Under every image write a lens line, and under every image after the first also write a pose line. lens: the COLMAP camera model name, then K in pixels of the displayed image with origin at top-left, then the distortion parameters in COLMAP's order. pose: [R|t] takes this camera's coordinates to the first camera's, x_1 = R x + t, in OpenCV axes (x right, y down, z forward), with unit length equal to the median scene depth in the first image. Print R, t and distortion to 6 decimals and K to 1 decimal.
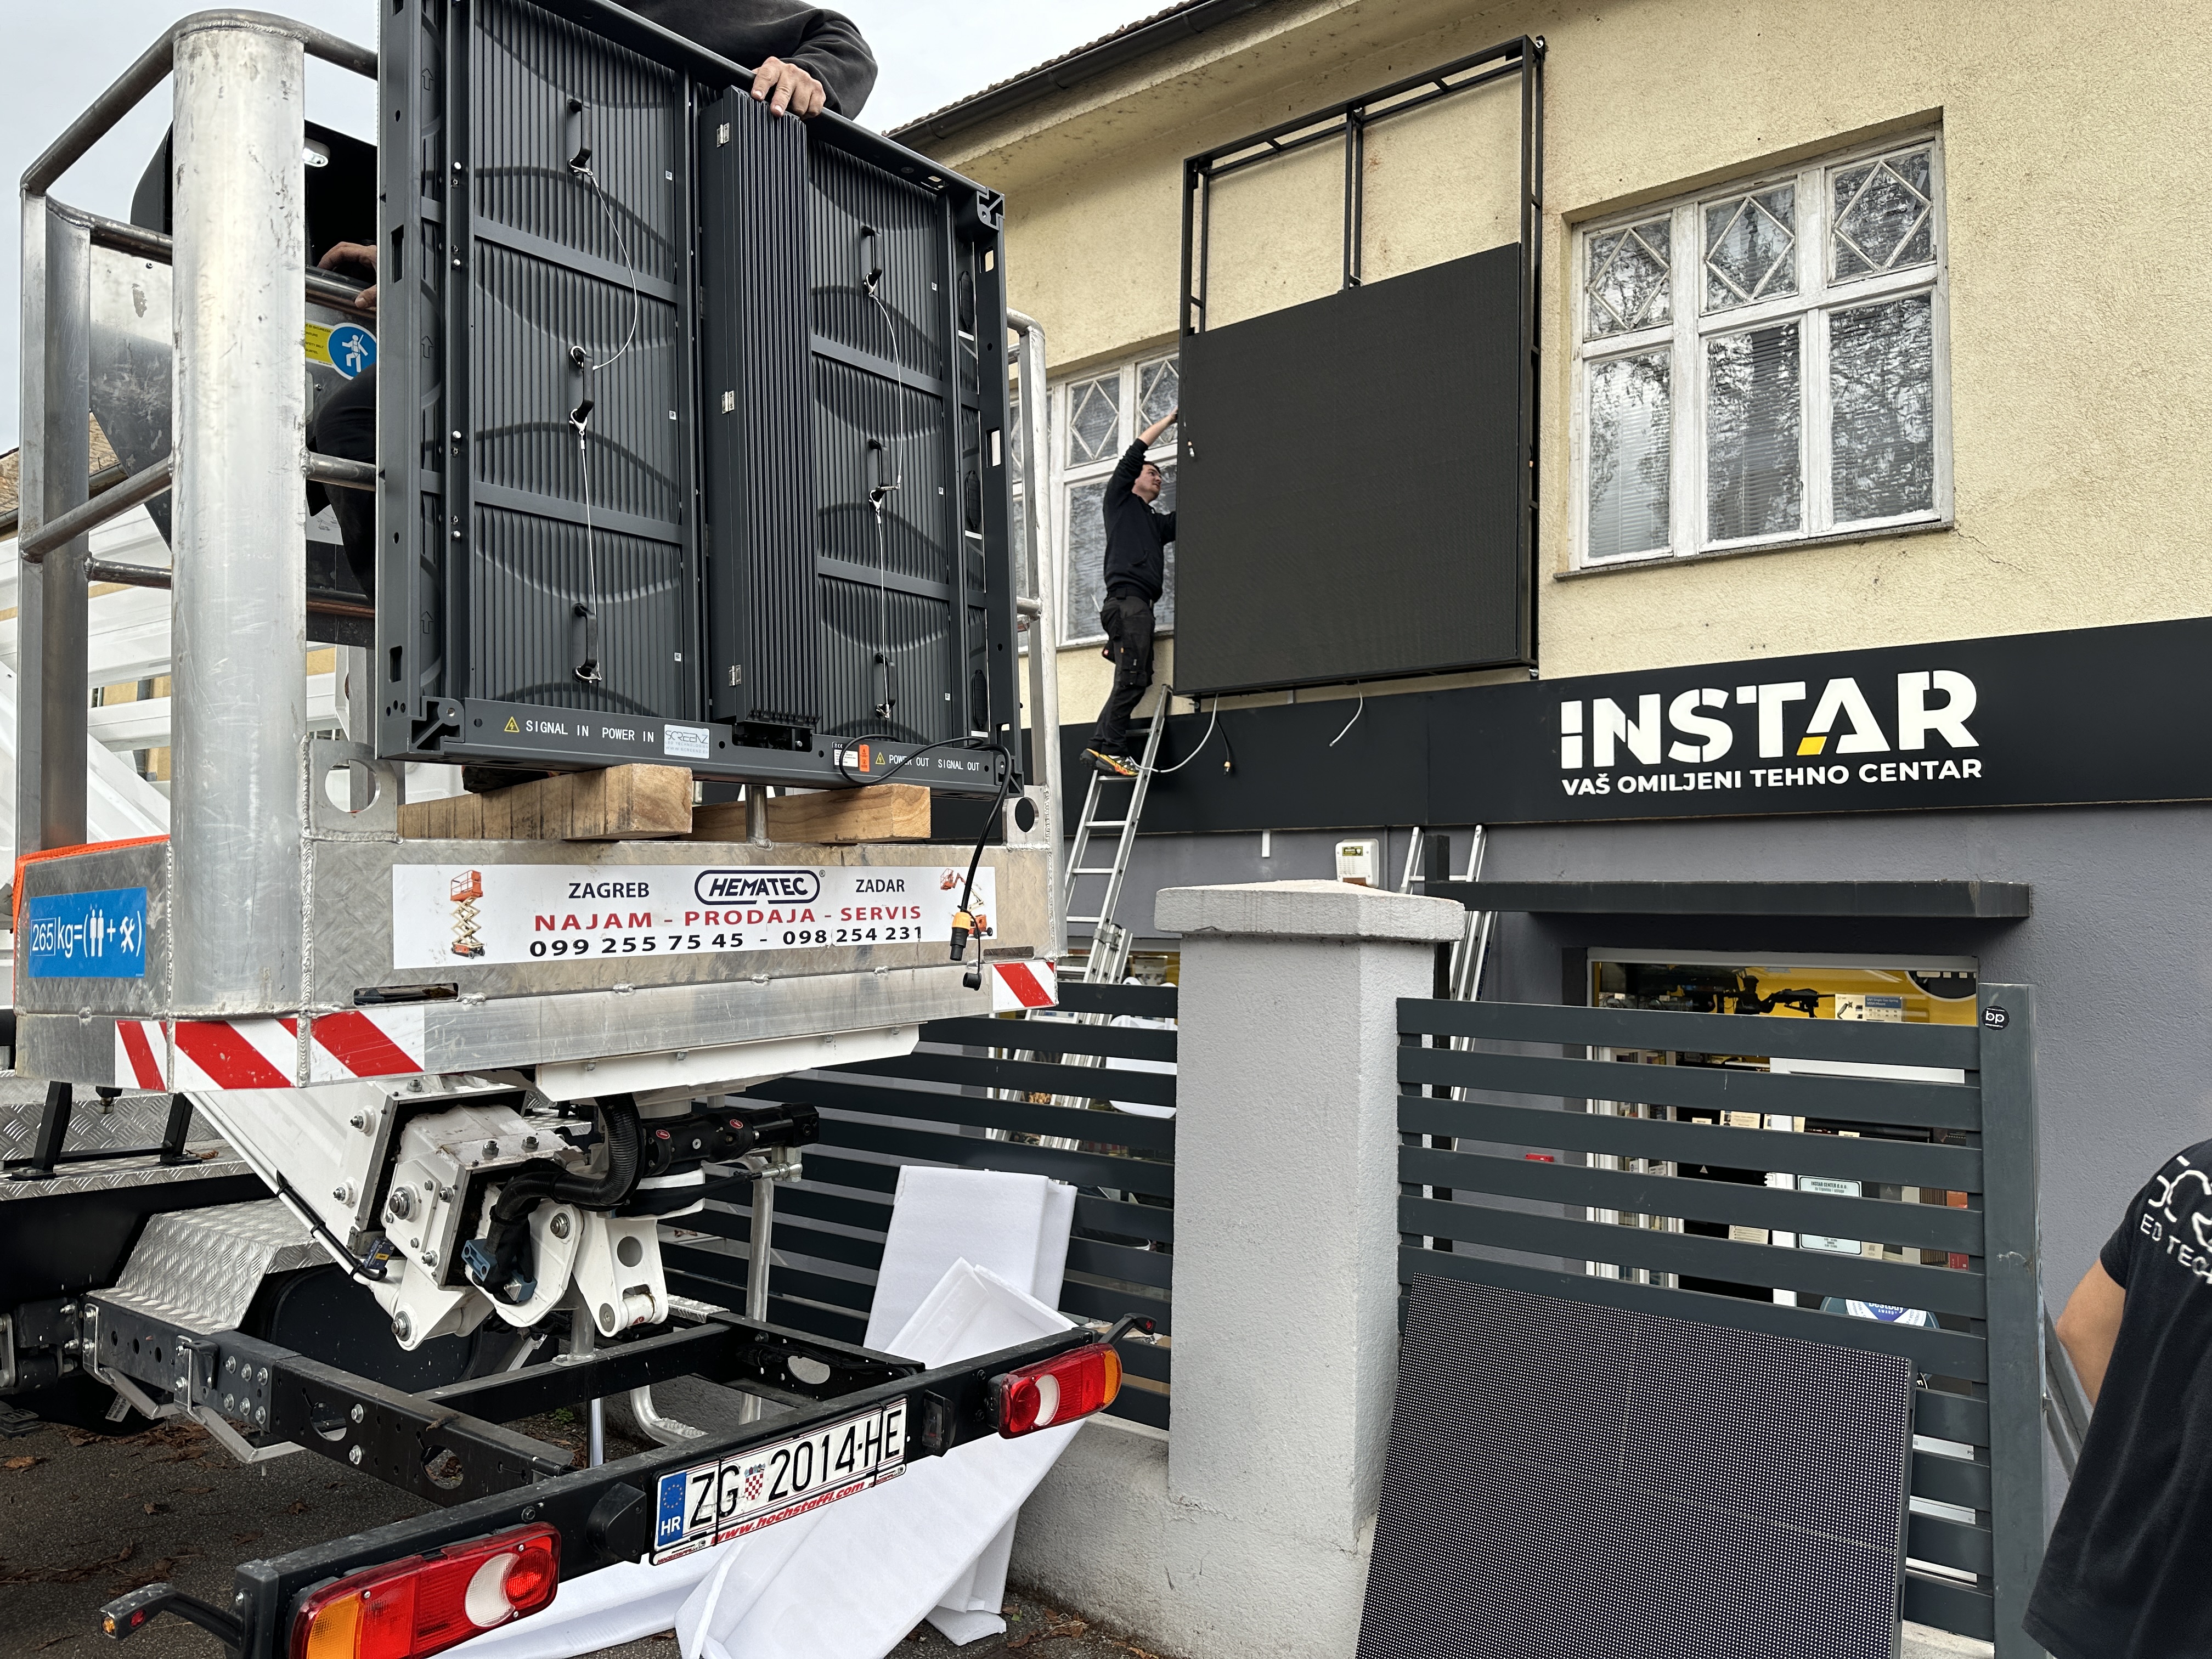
lens RADIAL K [[1549.6, 0, 1106.2], [0, 1549.6, 820.6], [0, 0, 1]] dist [0.032559, -0.034358]
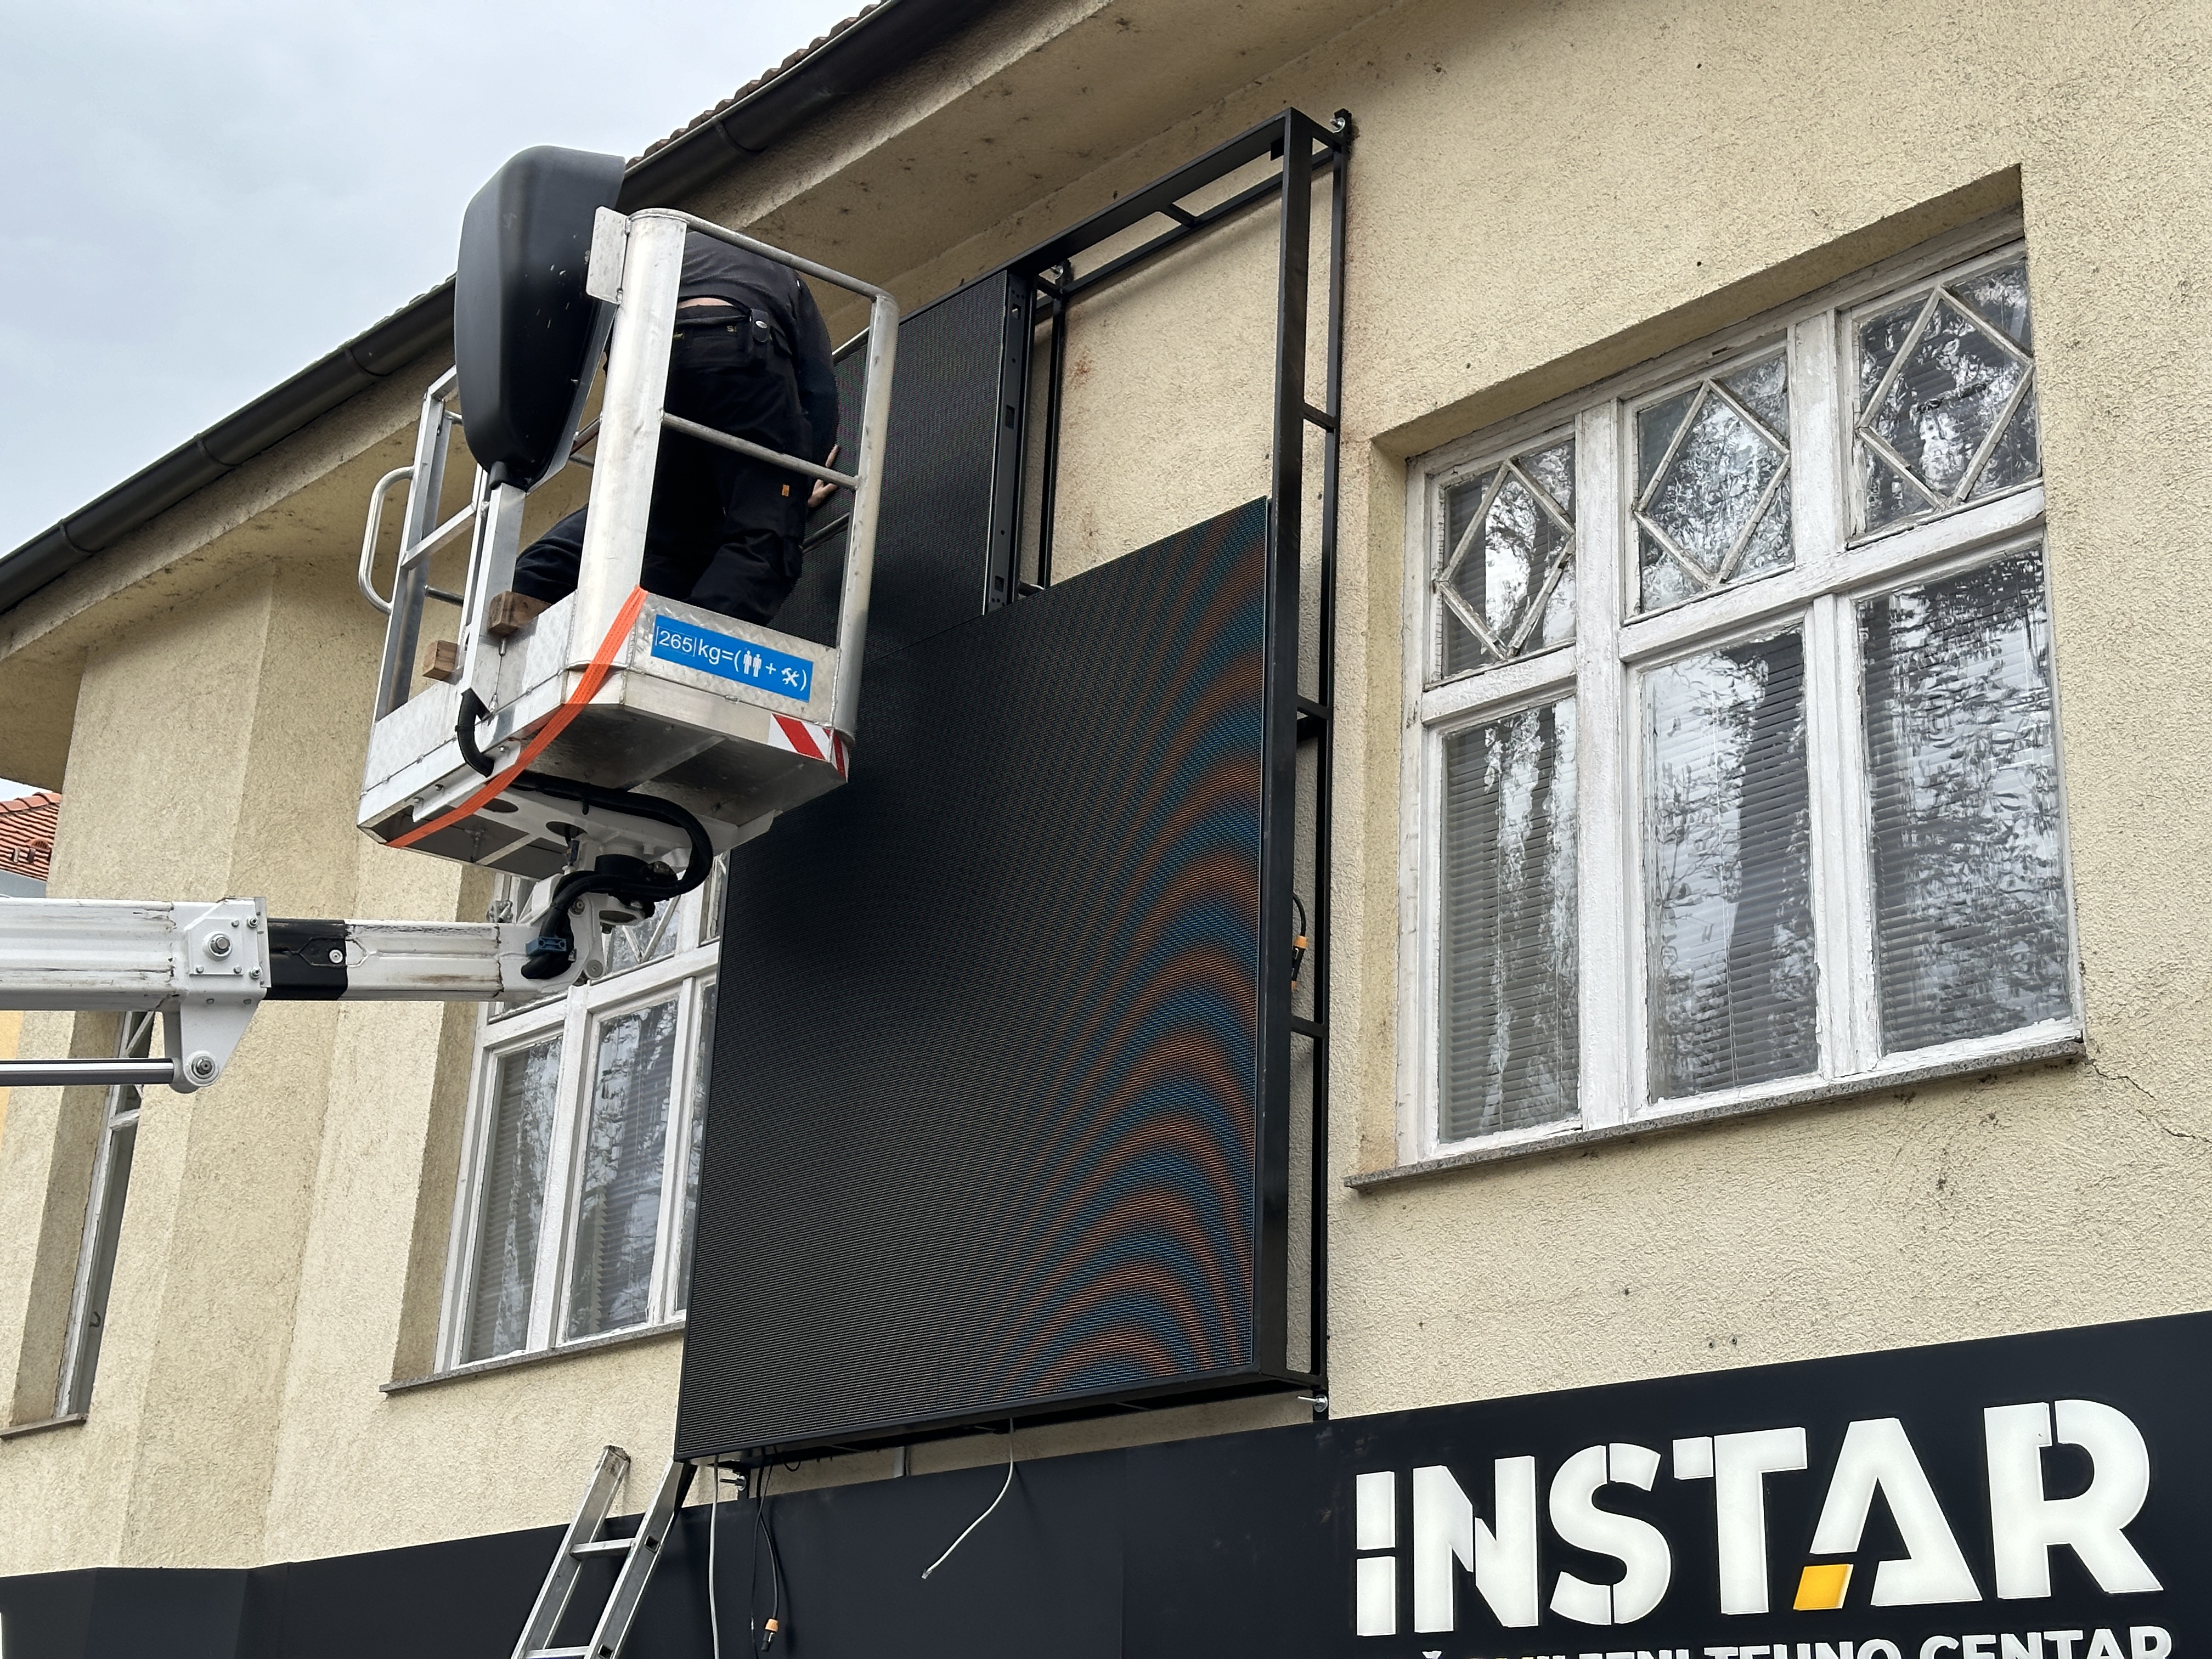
lens RADIAL K [[3049.1, 0, 1106.0], [0, 3049.1, 829.5], [0, 0, 1]] dist [0.289968, -0.748621]
pose [[0.989843, -0.030700, -0.138808, 0.396747], [-0.009999, 0.958952, -0.283392, -0.004684], [0.141810, 0.281902, 0.948905, 0.142862]]
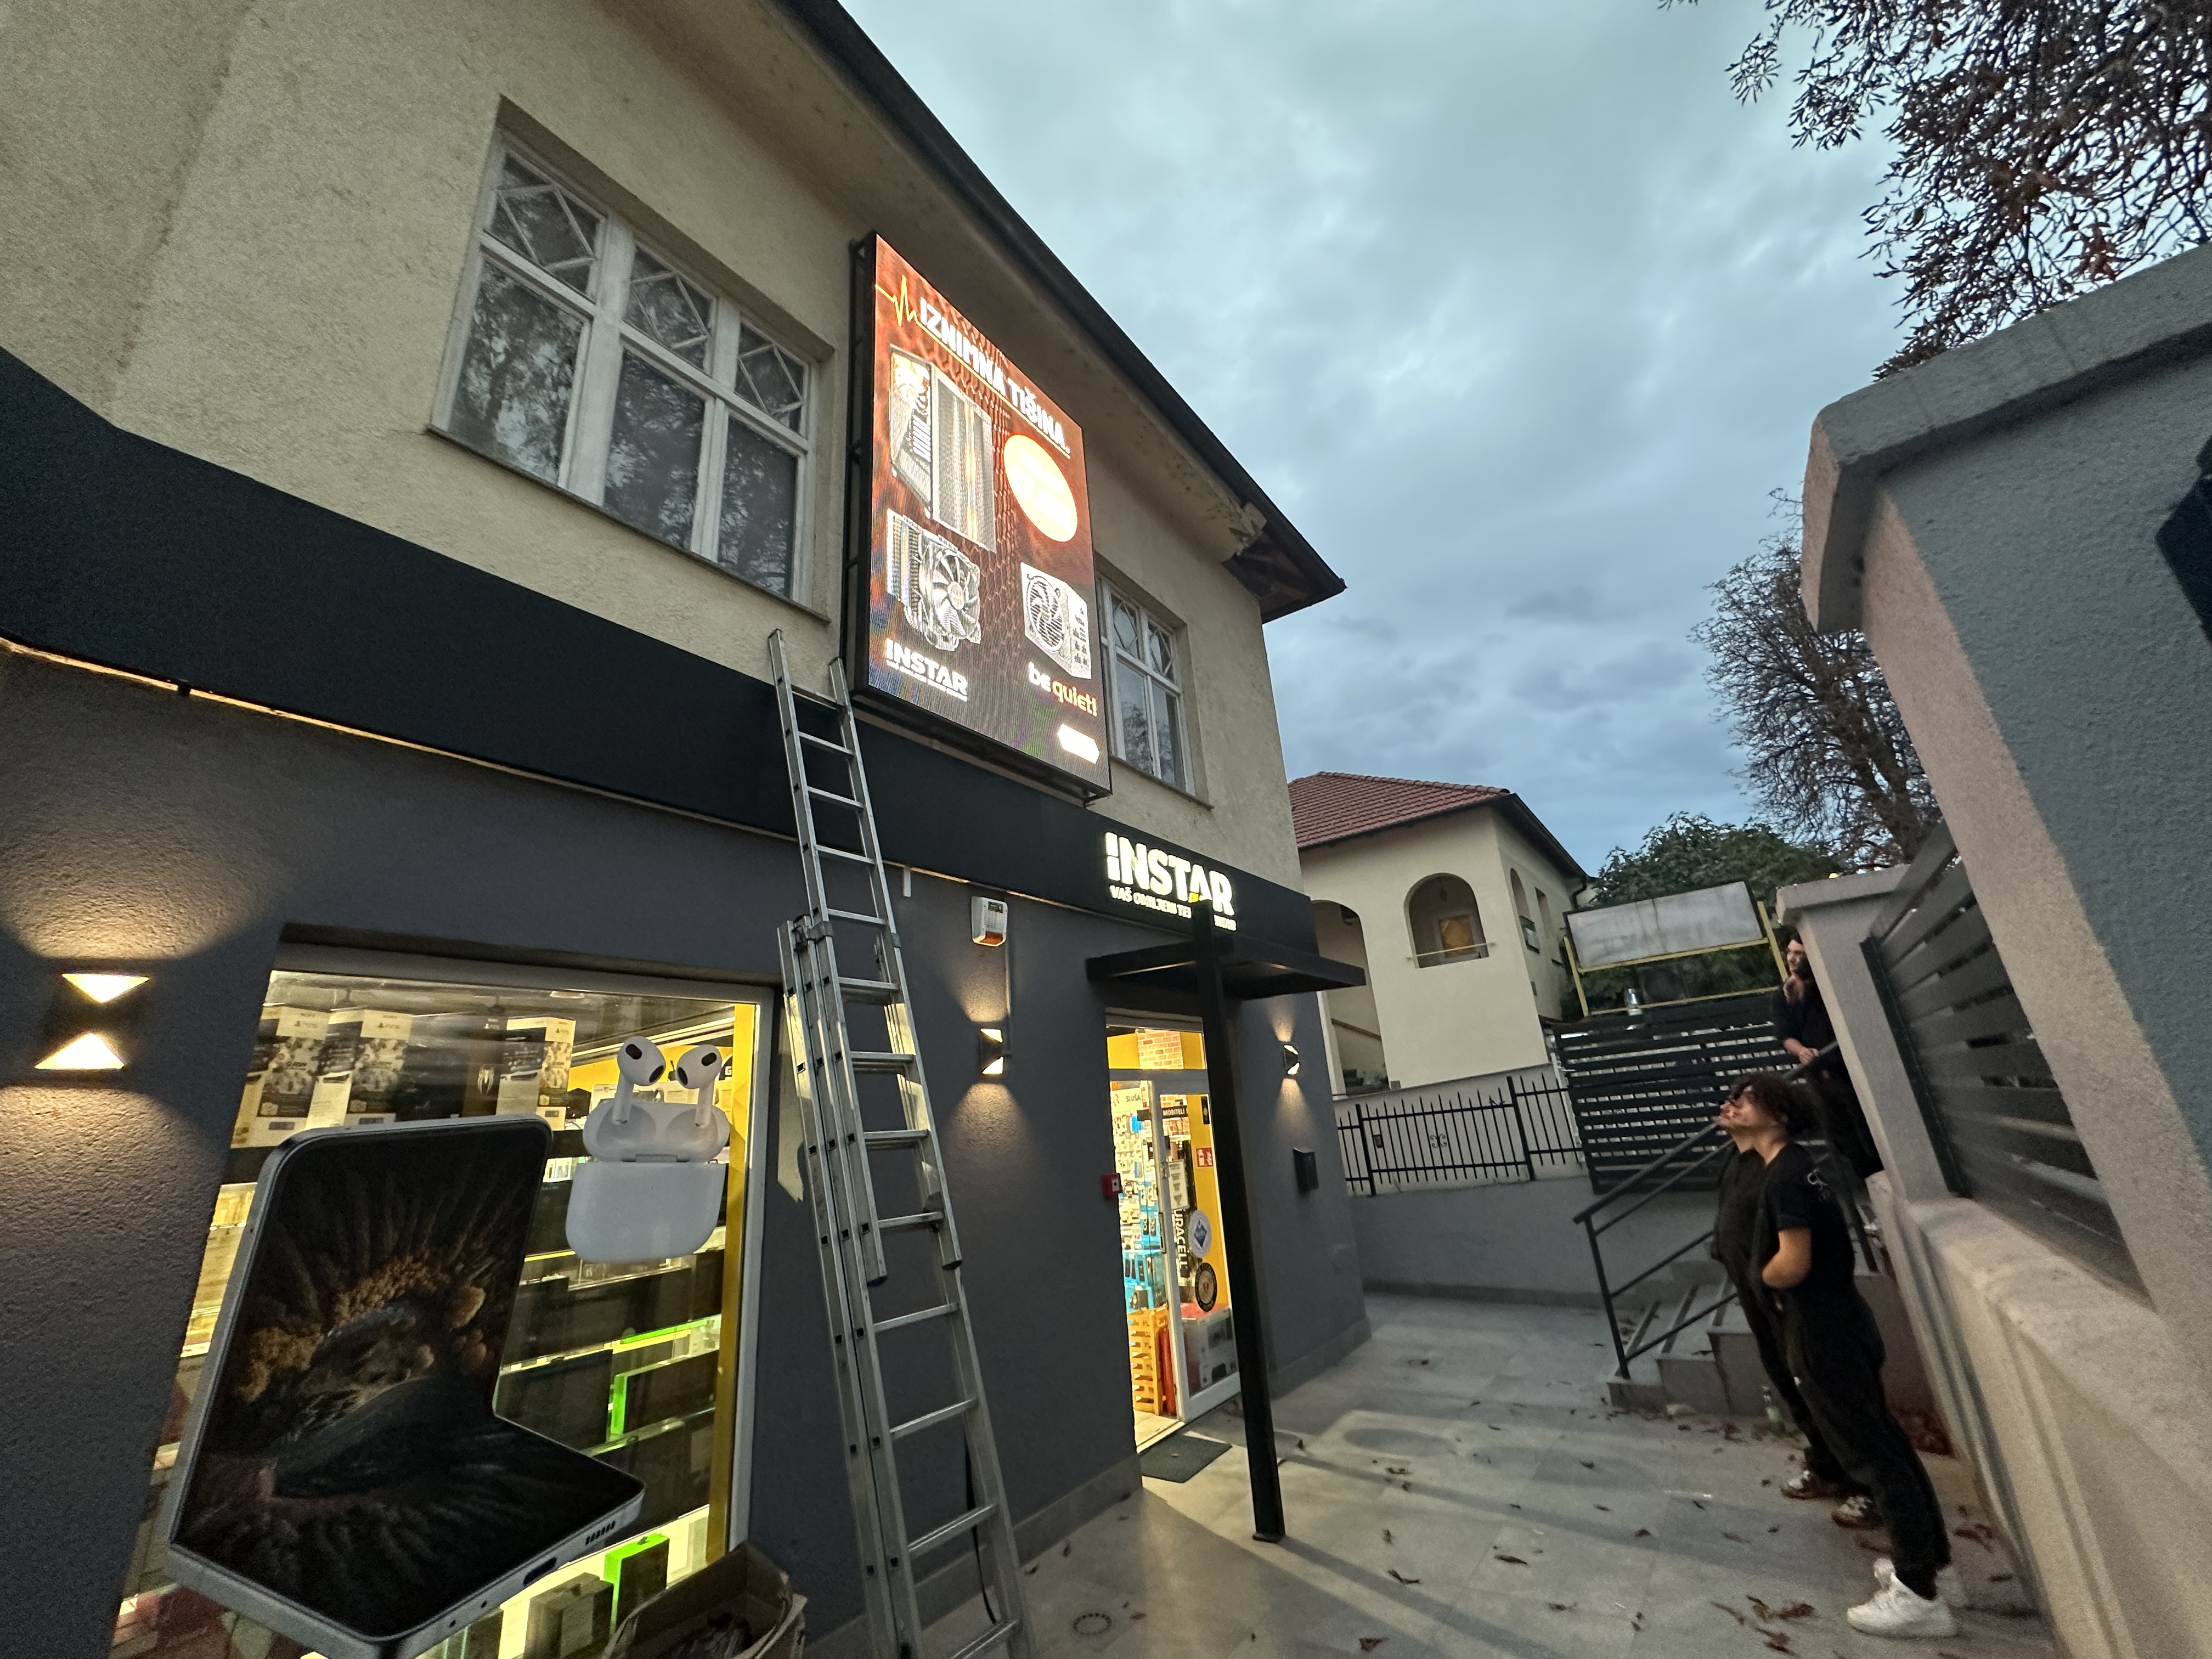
lens RADIAL K [[875.4, 0, 1115.3], [0, 875.4, 817.3], [0, 0, 1]] dist [-0.001138, 0.000376]
pose [[-0.059767, 0.319268, 0.945778, -0.540100], [-0.000589, 0.947460, -0.319873, 0.191627], [-0.998212, -0.019674, -0.056439, 1.181968]]
